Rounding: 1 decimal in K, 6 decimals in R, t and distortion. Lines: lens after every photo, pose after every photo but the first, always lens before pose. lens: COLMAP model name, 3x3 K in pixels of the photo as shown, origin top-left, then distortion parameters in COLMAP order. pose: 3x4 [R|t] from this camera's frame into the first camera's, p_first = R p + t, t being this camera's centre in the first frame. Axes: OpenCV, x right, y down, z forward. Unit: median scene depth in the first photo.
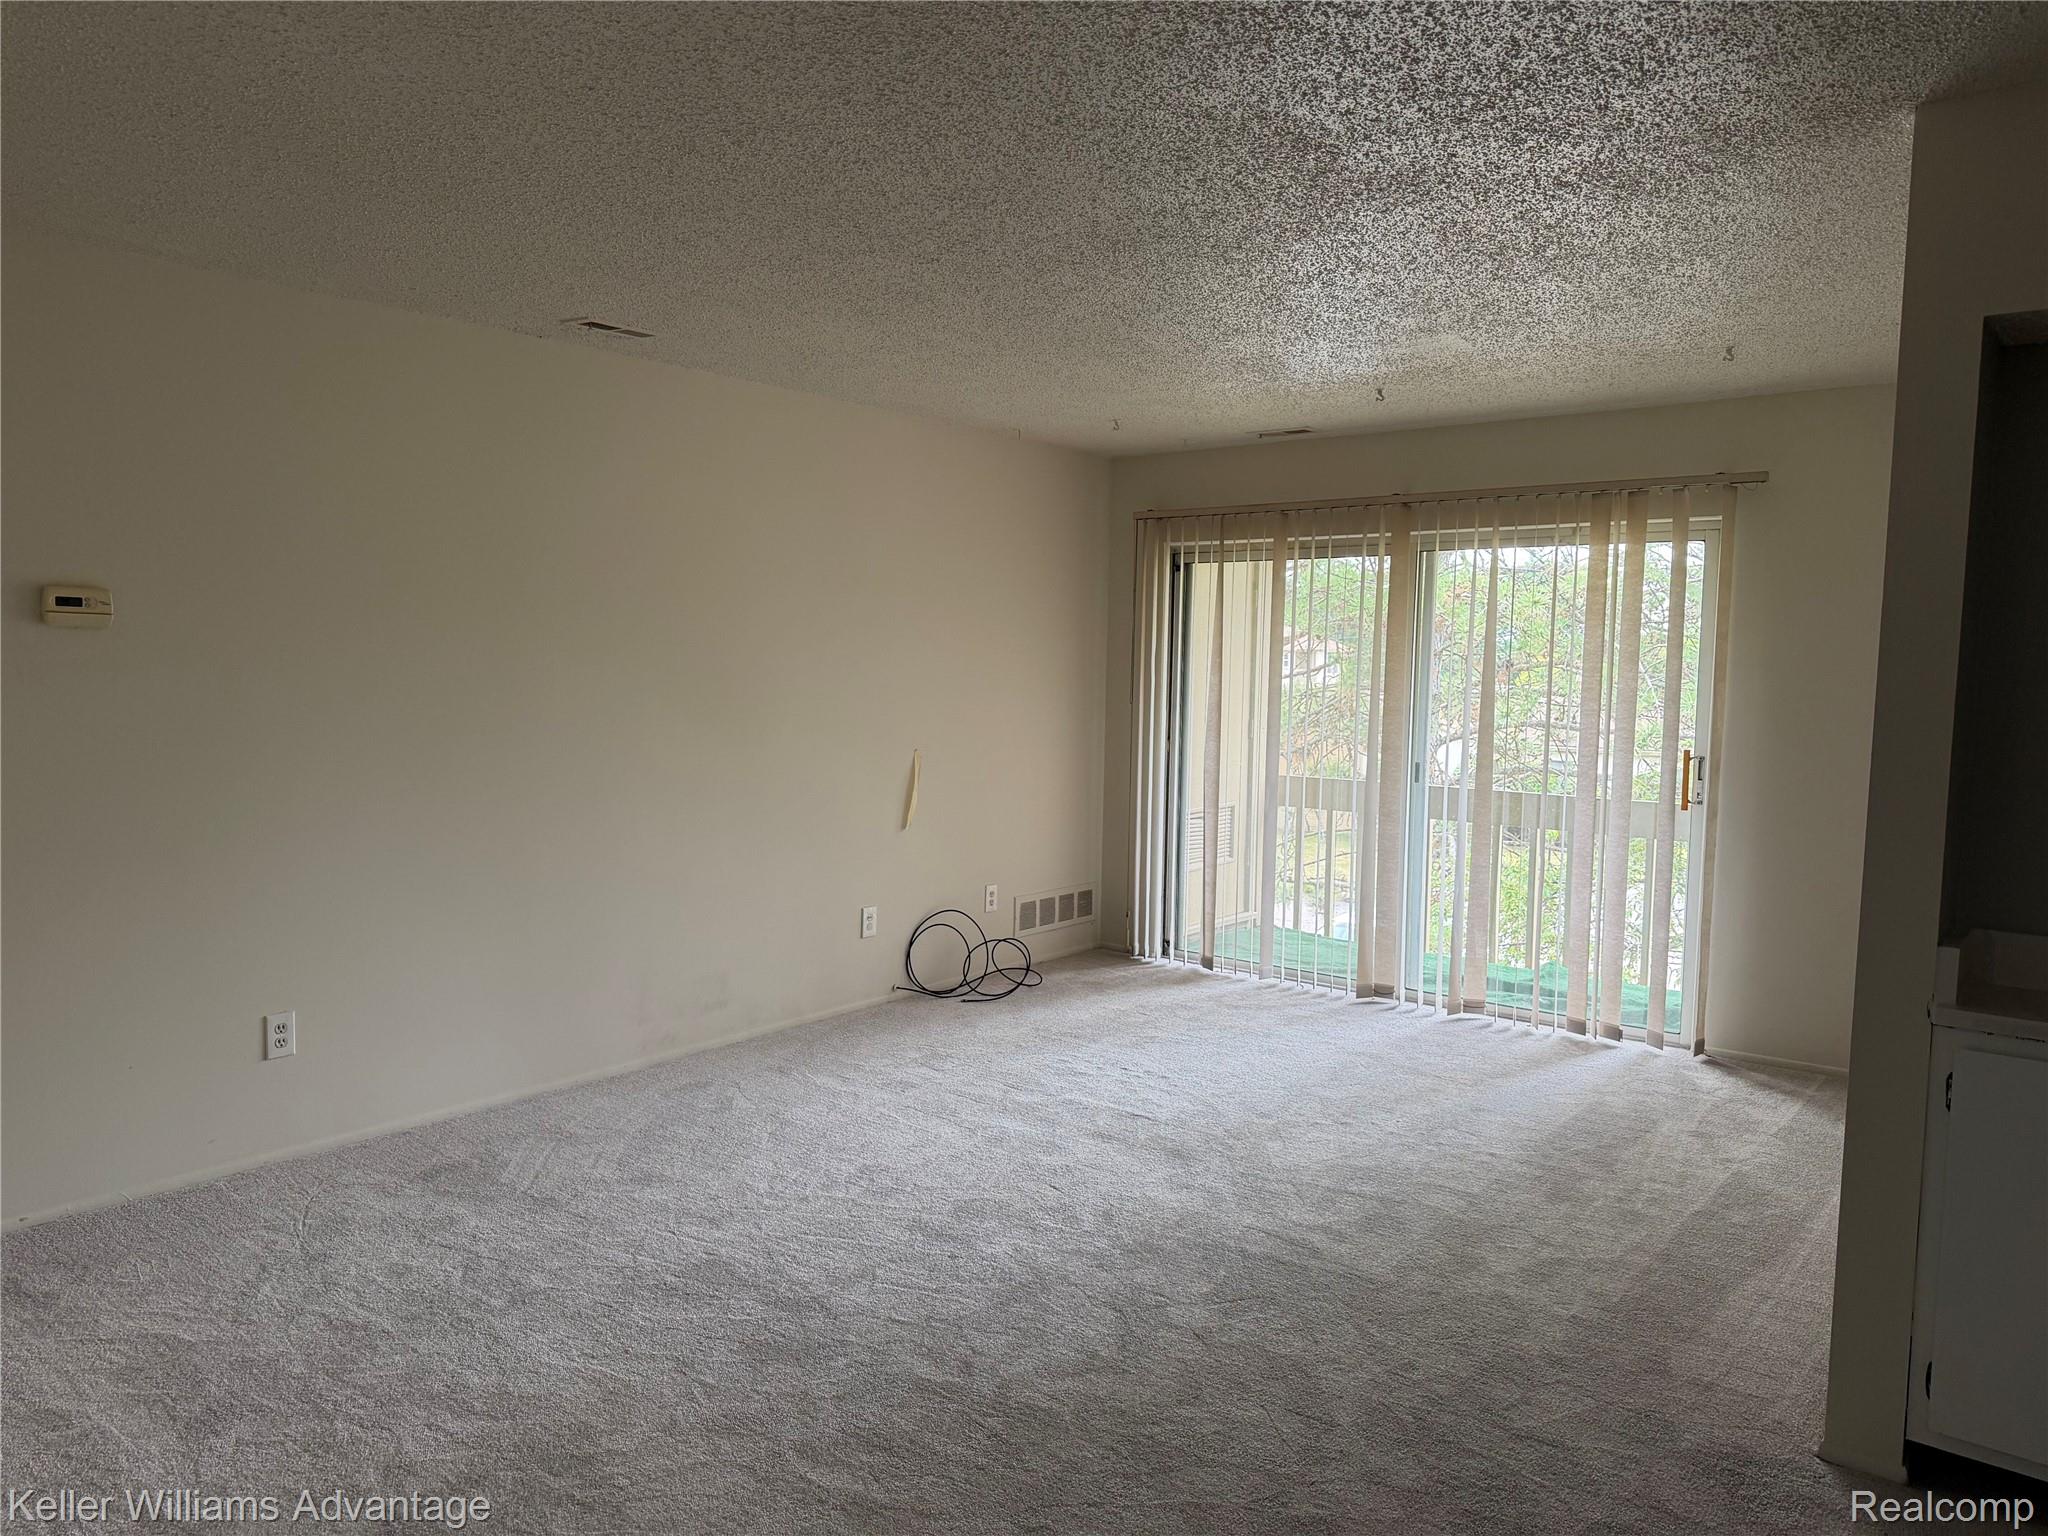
lens RADIAL K [[1427.6, 0, 1030.0], [0, 1427.6, 764.9], [0, 0, 1]] dist [0.019998, -0.033039]
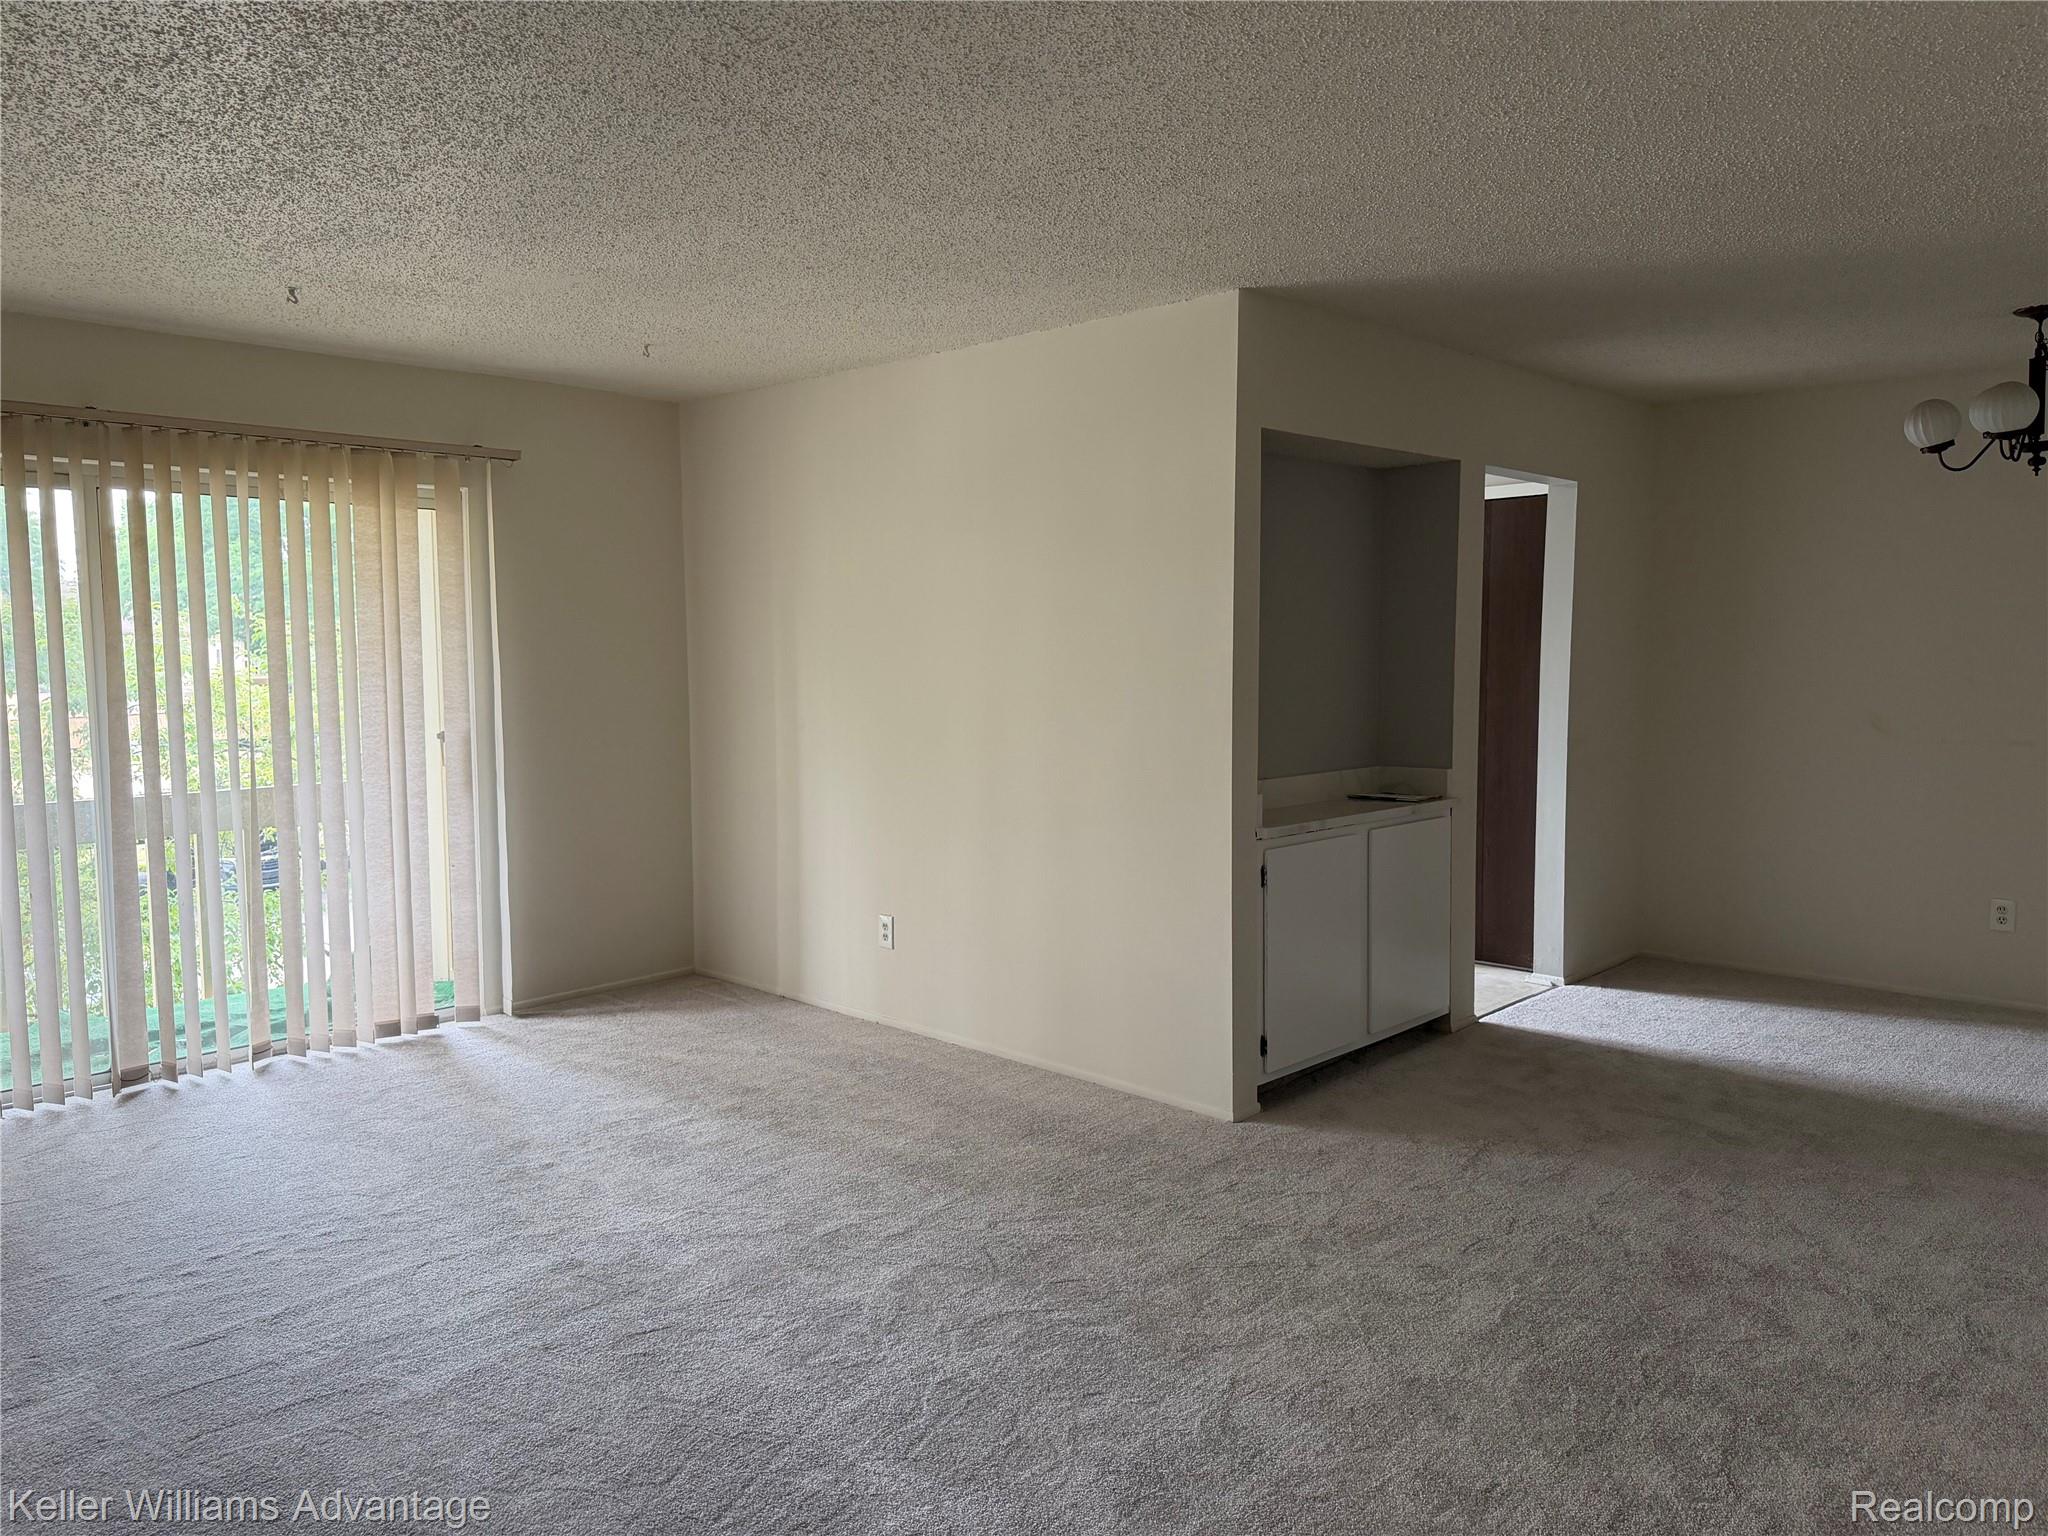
lens RADIAL K [[1427.6, 0, 1027.6], [0, 1427.6, 770.3], [0, 0, 1]] dist [0.019998, -0.033039]
pose [[0.075990, -0.104830, 0.991583, -0.513634], [0.077174, 0.992093, 0.098970, -0.045087], [-0.994118, 0.069003, 0.083479, 0.532607]]
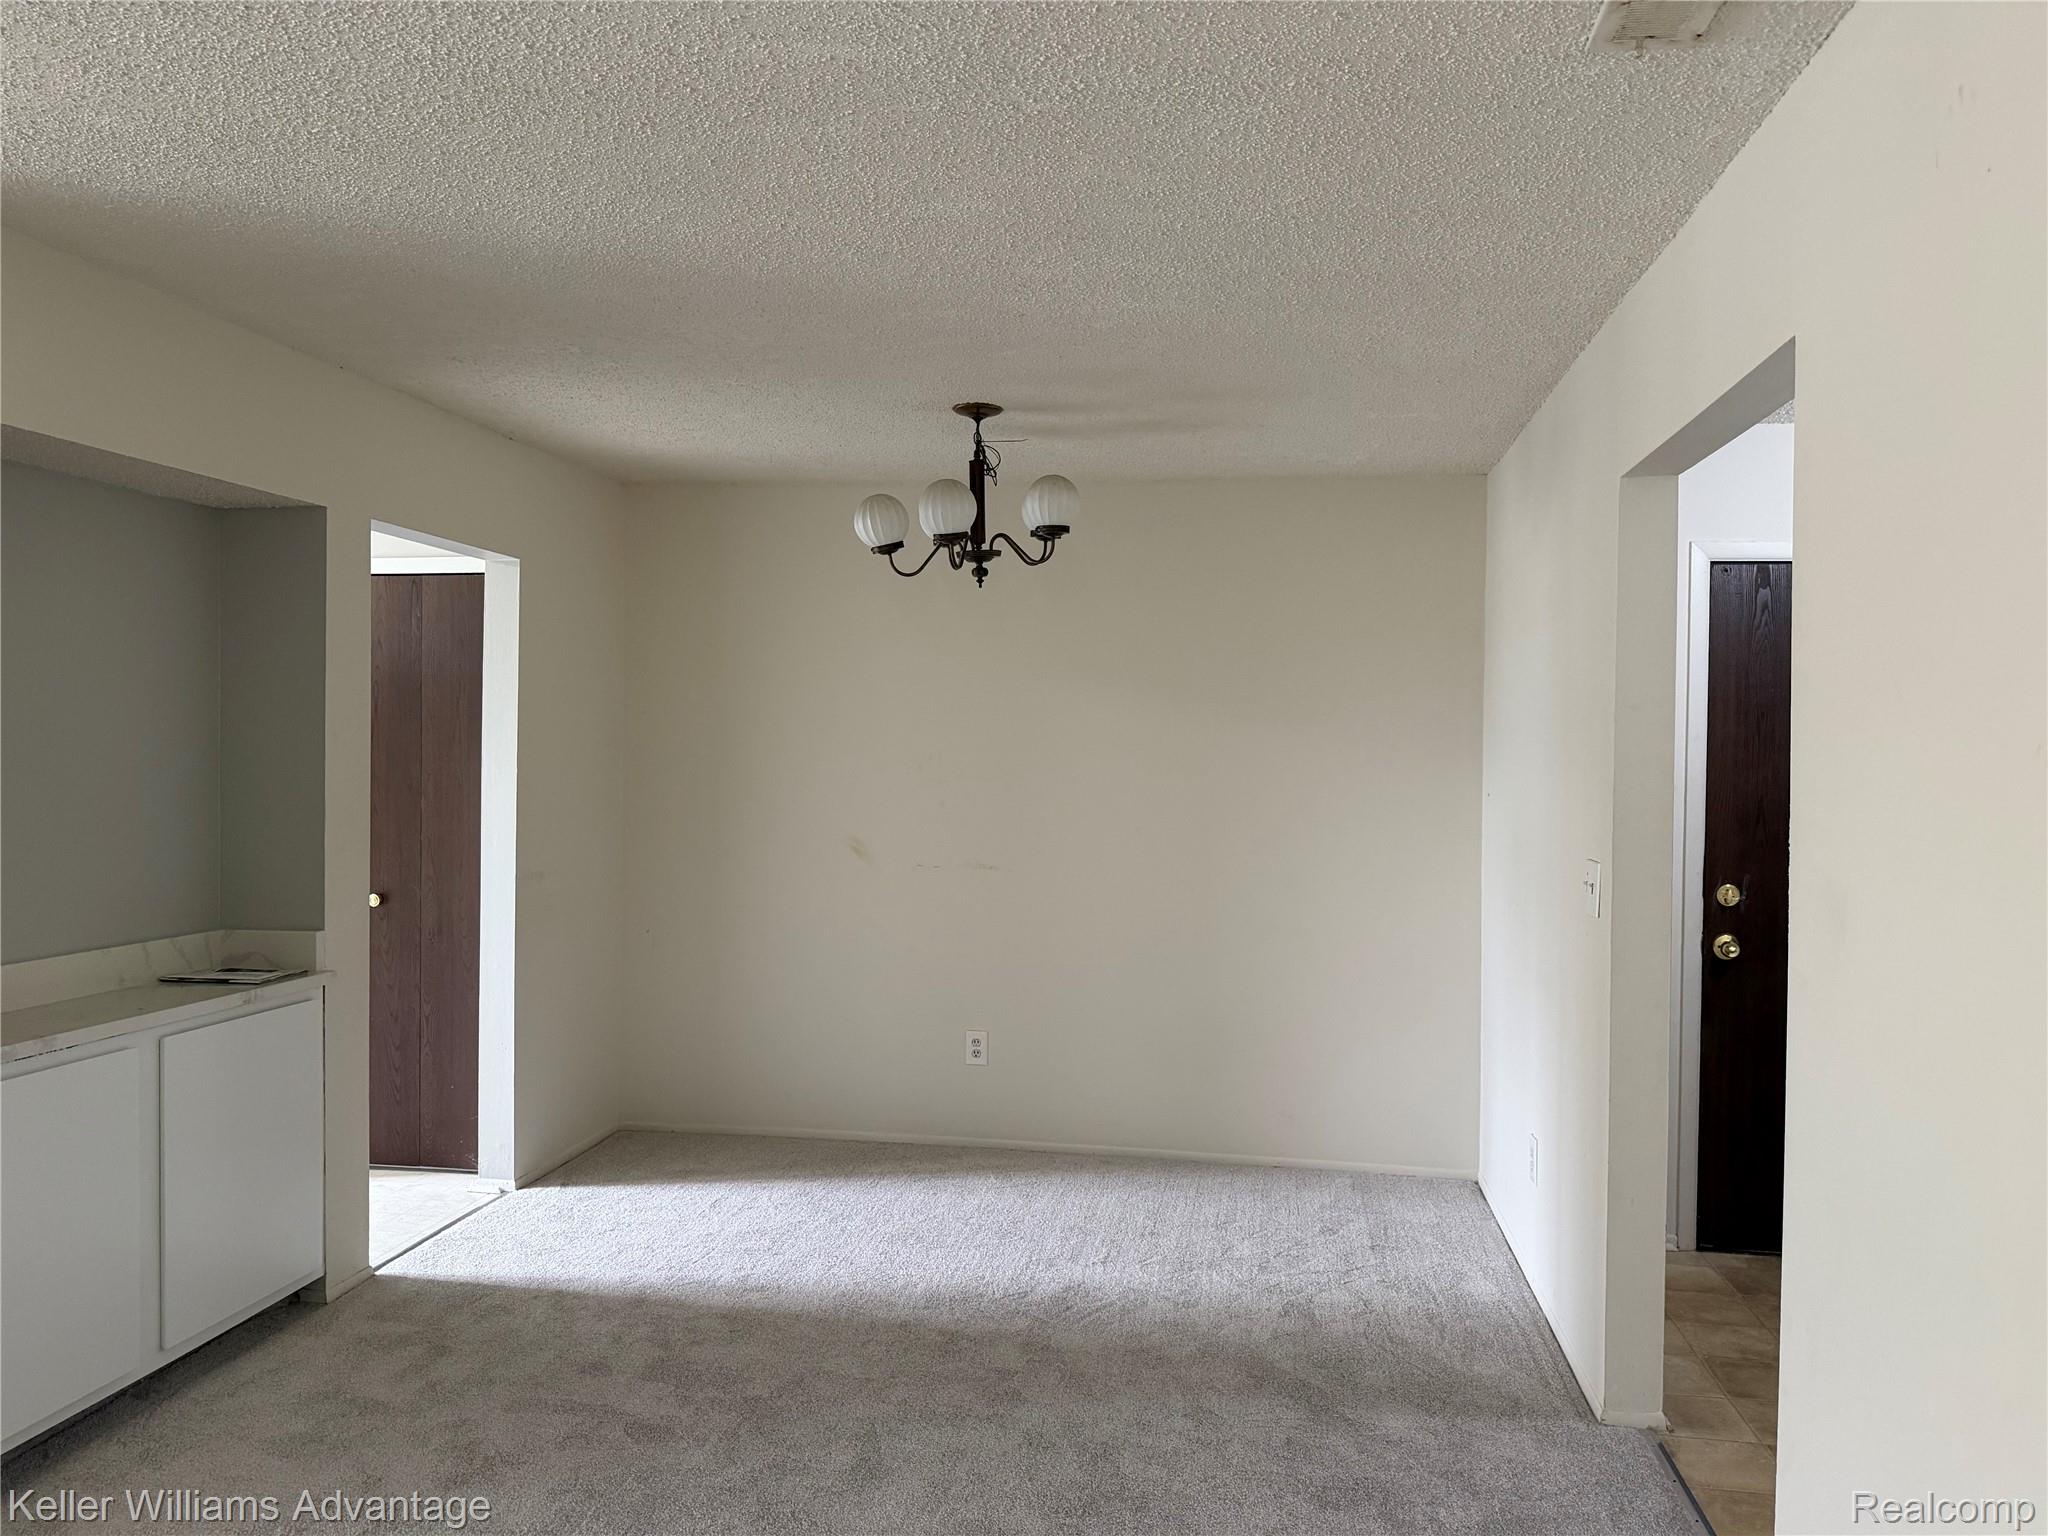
lens RADIAL K [[1427.6, 0, 1024.6], [0, 1427.6, 768.0], [0, 0, 1]] dist [0.019998, -0.033039]
pose [[-0.505634, -0.032676, 0.862129, -0.323081], [0.041135, 0.997233, 0.061922, -0.037456], [-0.861767, 0.066774, -0.502890, 0.392561]]
